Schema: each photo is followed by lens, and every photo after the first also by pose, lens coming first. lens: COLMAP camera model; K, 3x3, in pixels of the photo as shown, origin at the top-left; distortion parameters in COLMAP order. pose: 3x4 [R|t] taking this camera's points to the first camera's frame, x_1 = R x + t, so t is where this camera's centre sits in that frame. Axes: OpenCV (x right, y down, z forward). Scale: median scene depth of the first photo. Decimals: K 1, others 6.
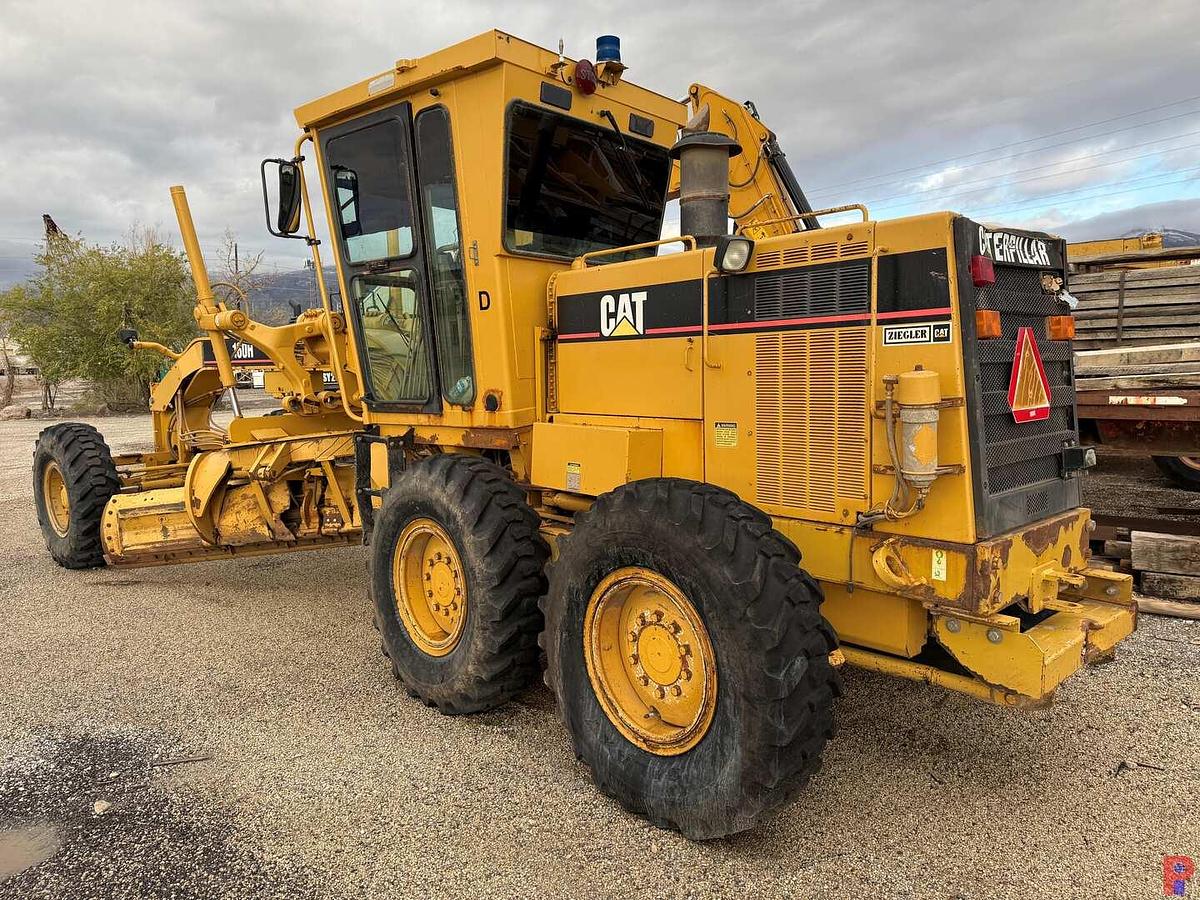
lens RADIAL K [[836.4, 0, 600.0], [0, 836.4, 450.0], [0, 0, 1]] dist [0.026131, -0.046105]
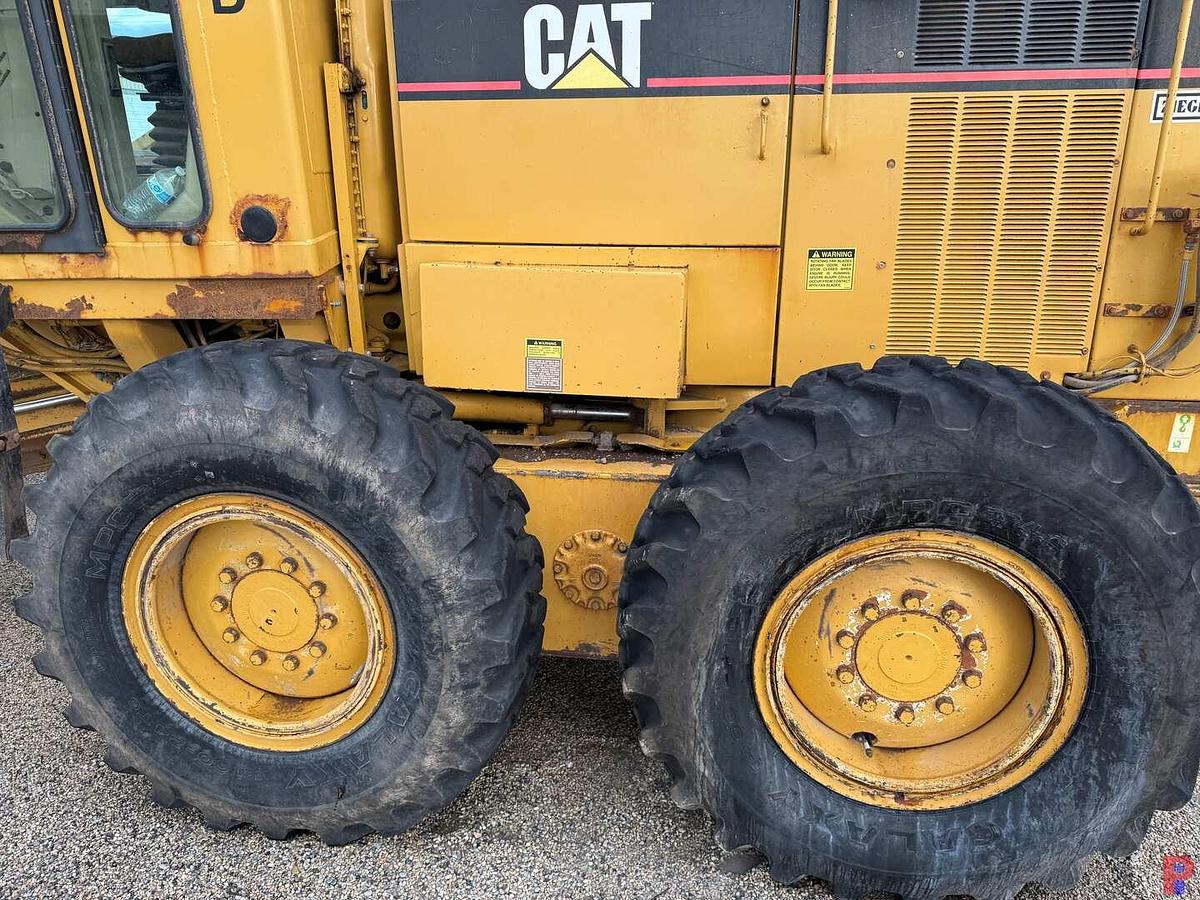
lens RADIAL K [[836.4, 0, 600.0], [0, 836.4, 450.0], [0, 0, 1]] dist [0.026131, -0.046105]
pose [[0.776316, -0.188983, 0.601348, -0.345152], [0.052175, 0.969991, 0.237478, -0.040865], [-0.628181, -0.152983, 0.762879, 0.567892]]
